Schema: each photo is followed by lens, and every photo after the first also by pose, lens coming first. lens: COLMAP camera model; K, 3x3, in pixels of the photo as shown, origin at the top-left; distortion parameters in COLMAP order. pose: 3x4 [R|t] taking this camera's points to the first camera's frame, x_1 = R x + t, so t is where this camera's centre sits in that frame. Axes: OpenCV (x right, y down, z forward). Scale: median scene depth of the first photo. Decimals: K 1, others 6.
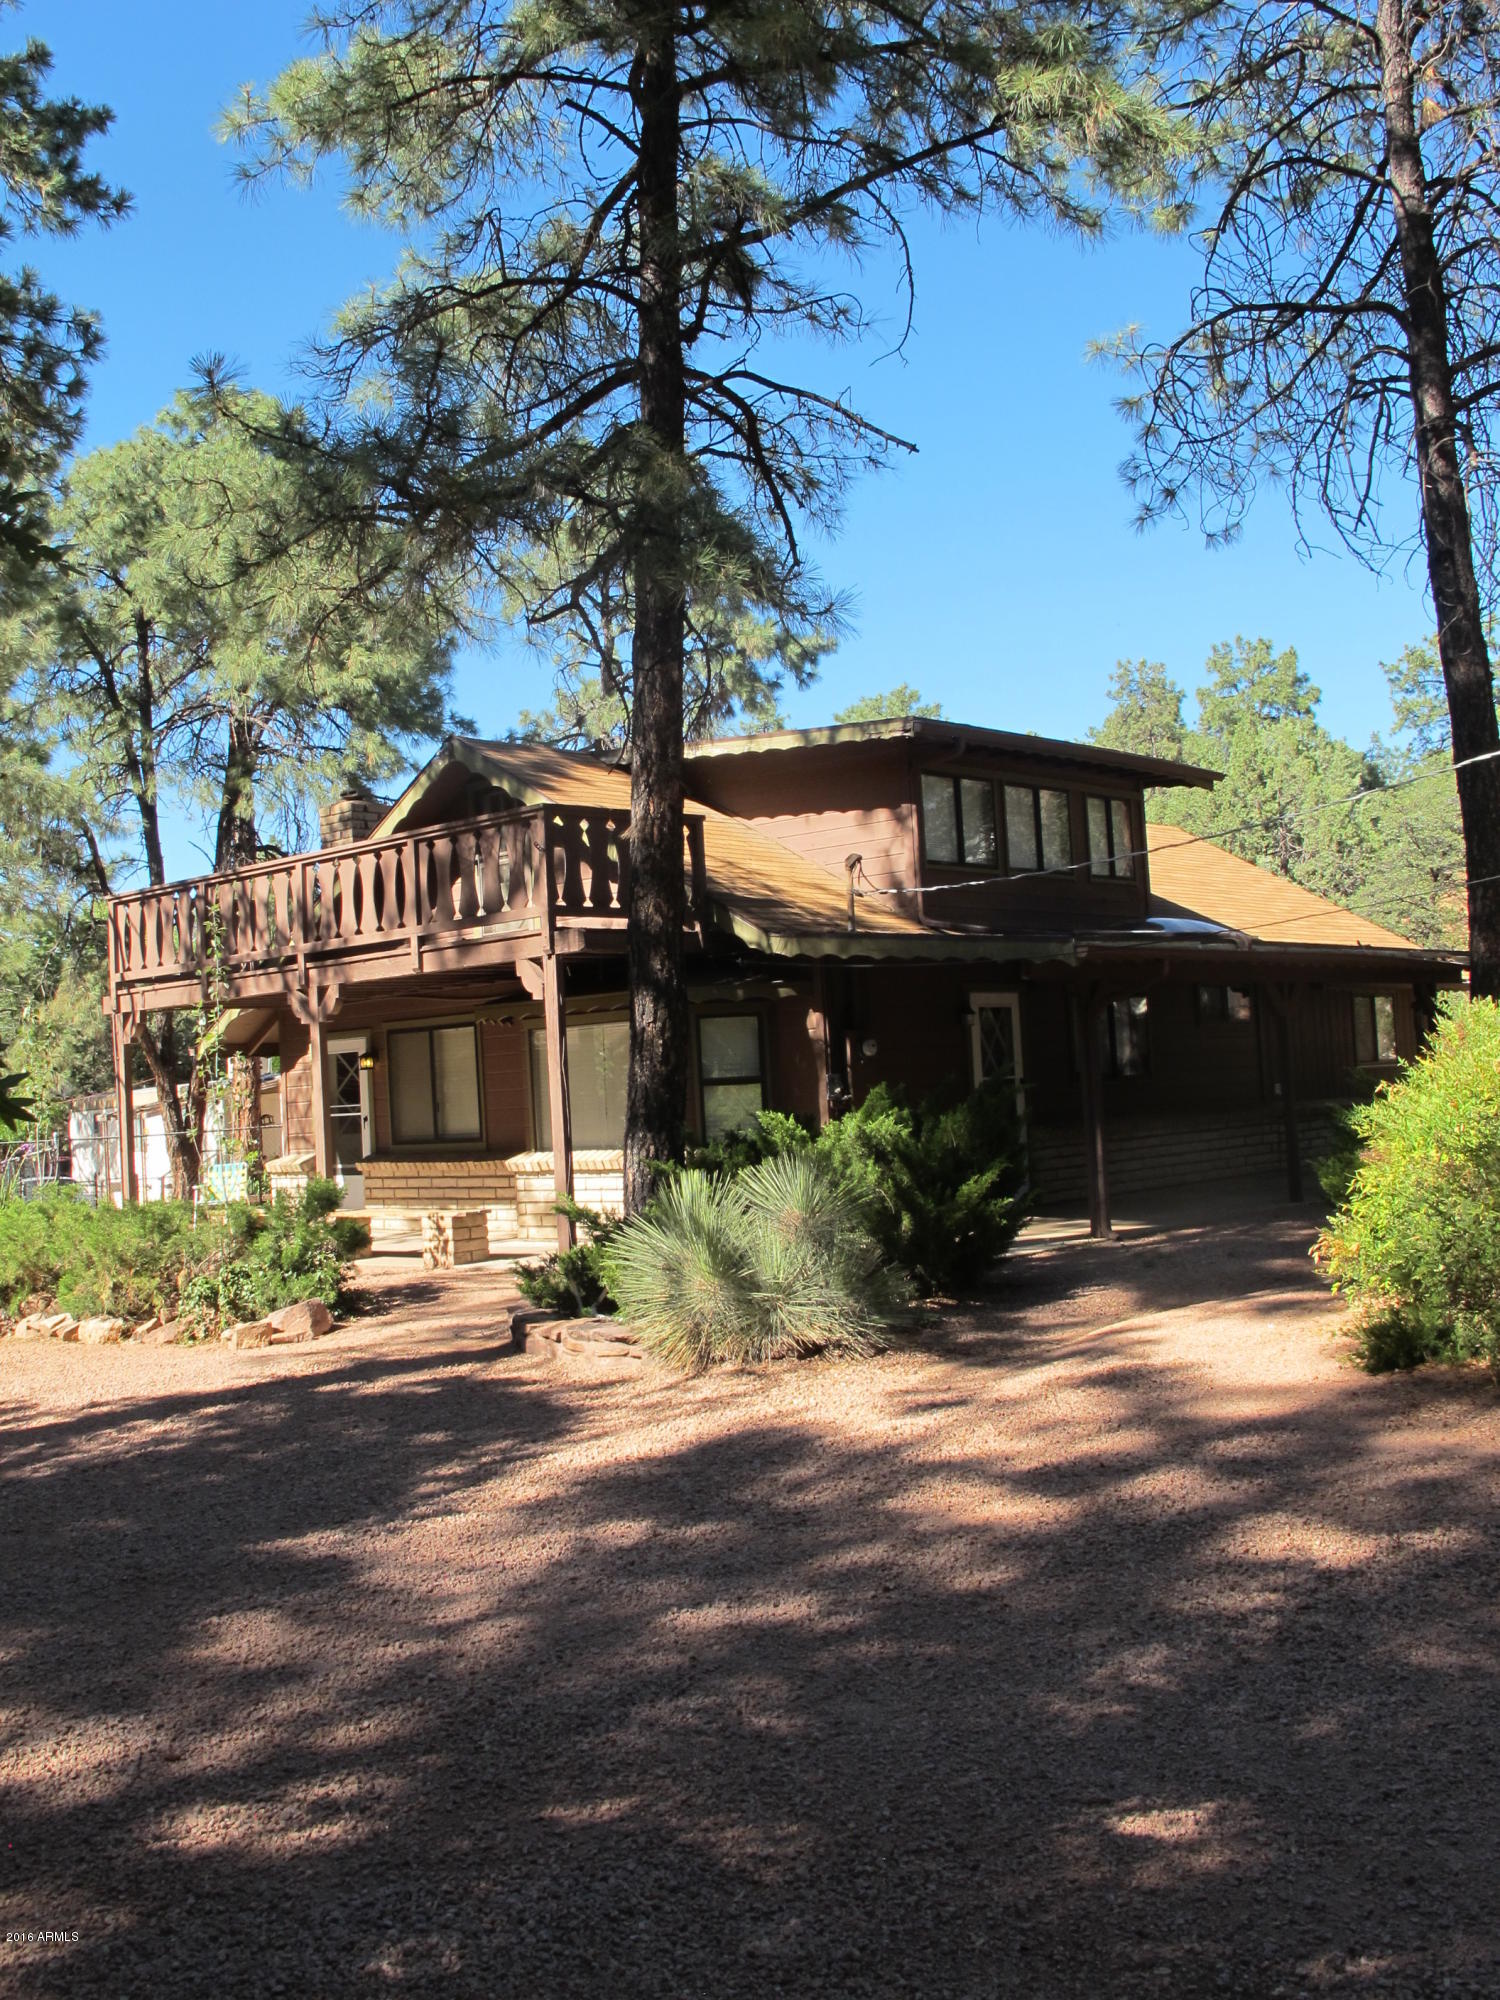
lens RADIAL K [[2026.4, 0, 739.9], [0, 2026.4, 944.1], [0, 0, 1]] dist [-0.083603, 0.000000]
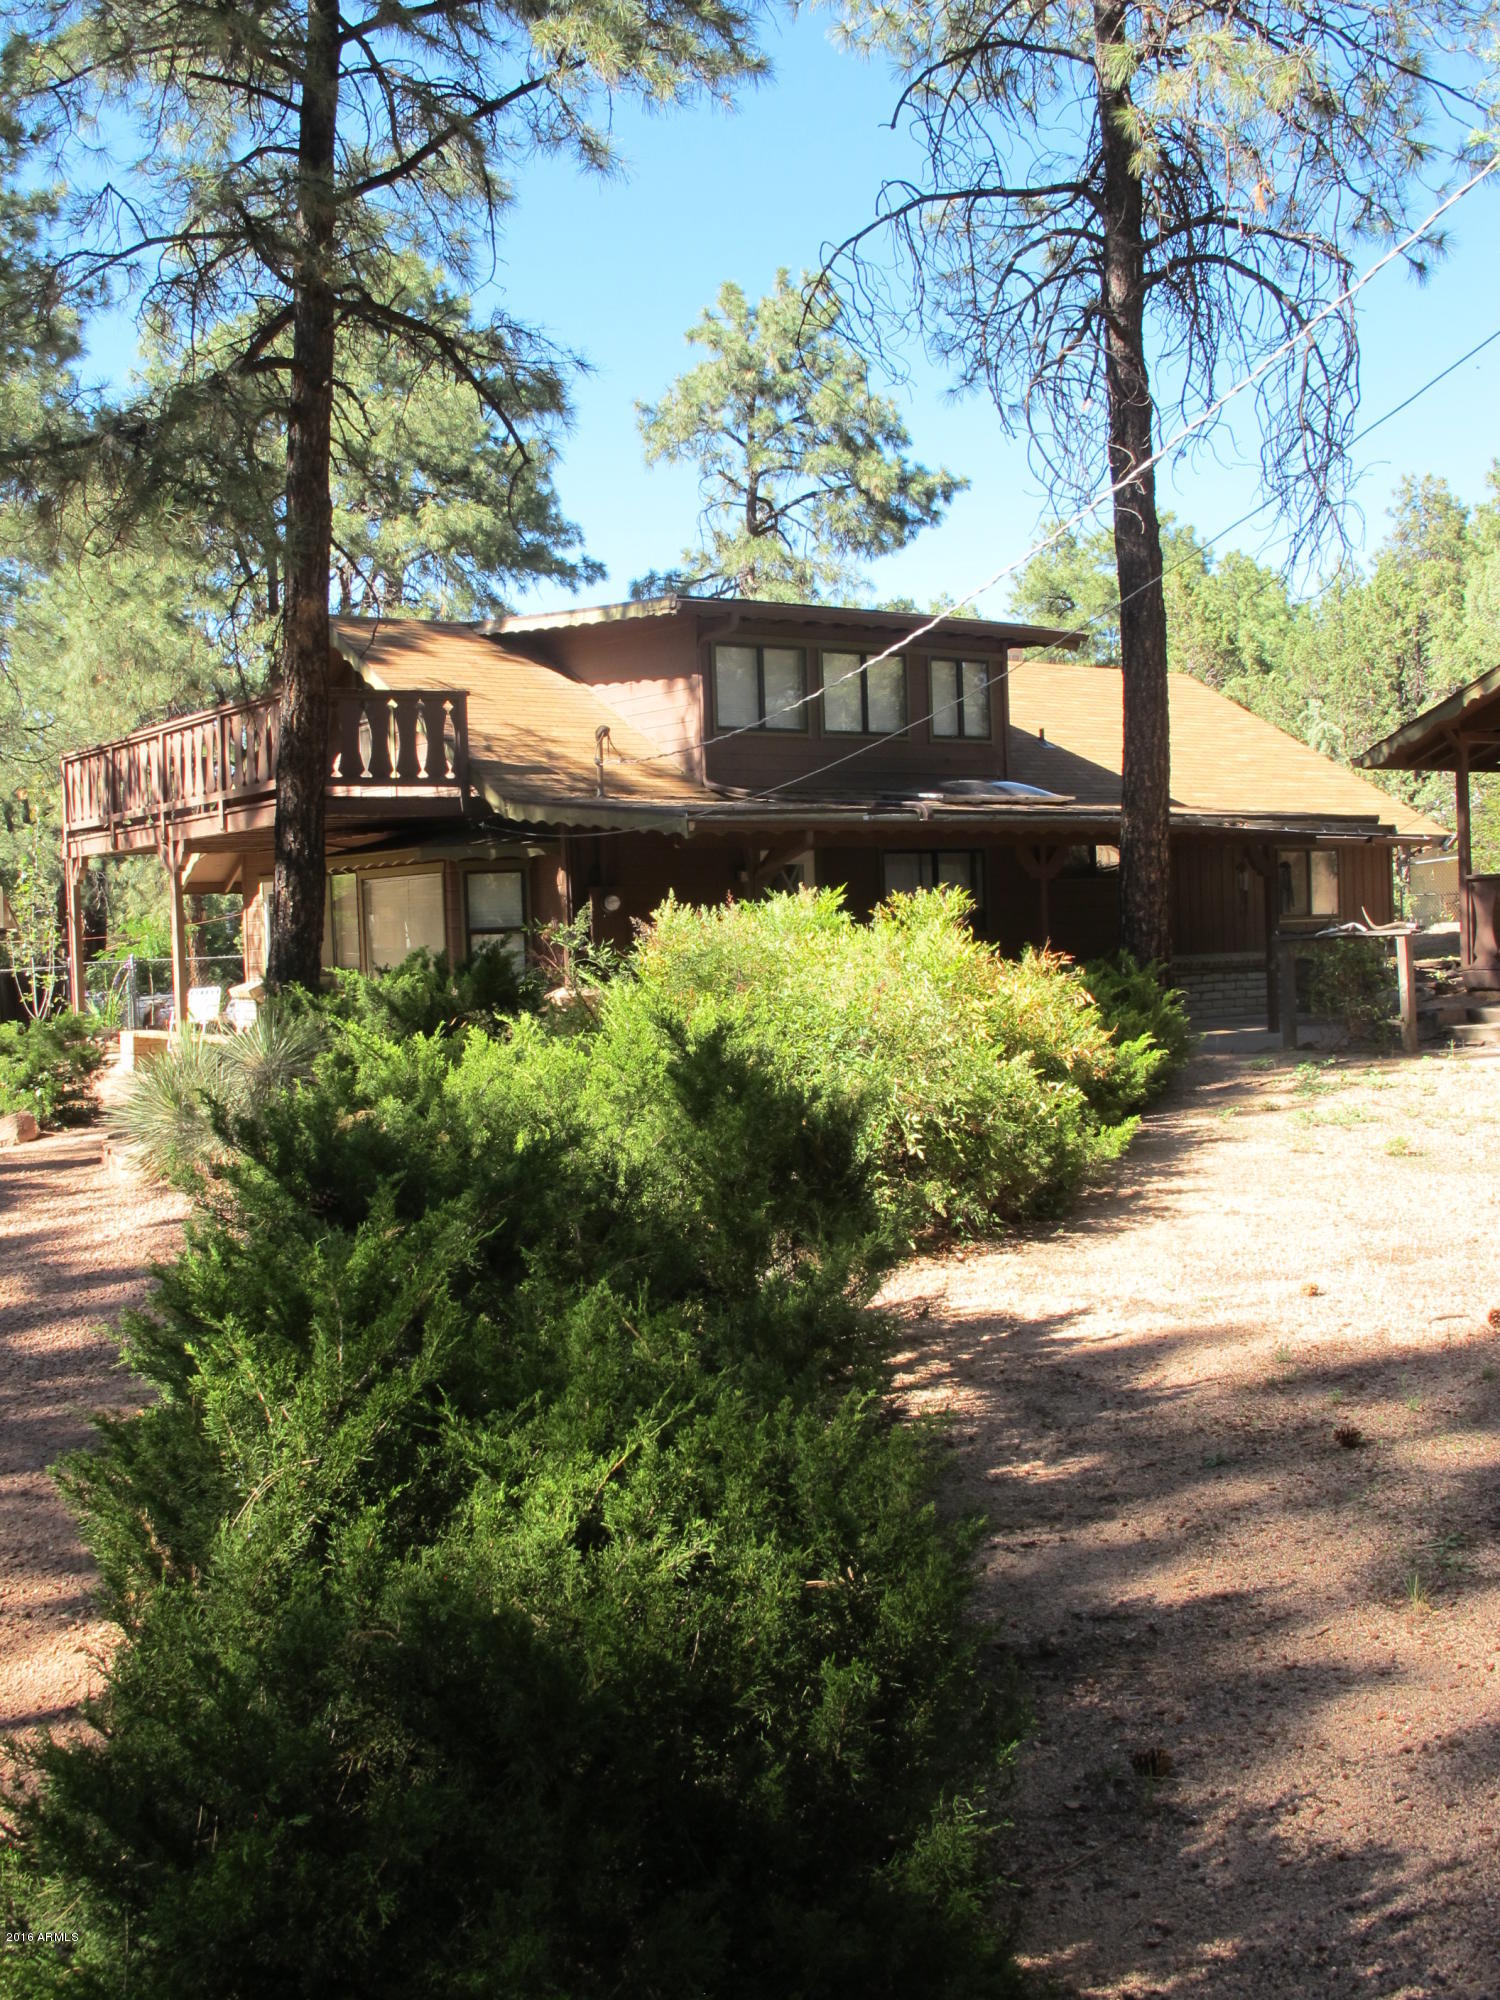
lens RADIAL K [[2026.4, 0, 717.6], [0, 2026.4, 971.4], [0, 0, 1]] dist [-0.083603, 0.000000]
pose [[0.978906, 0.024726, -0.202808, 0.315799], [-0.003161, 0.994364, 0.105974, -0.026686], [0.204285, -0.103097, 0.973467, -0.057080]]
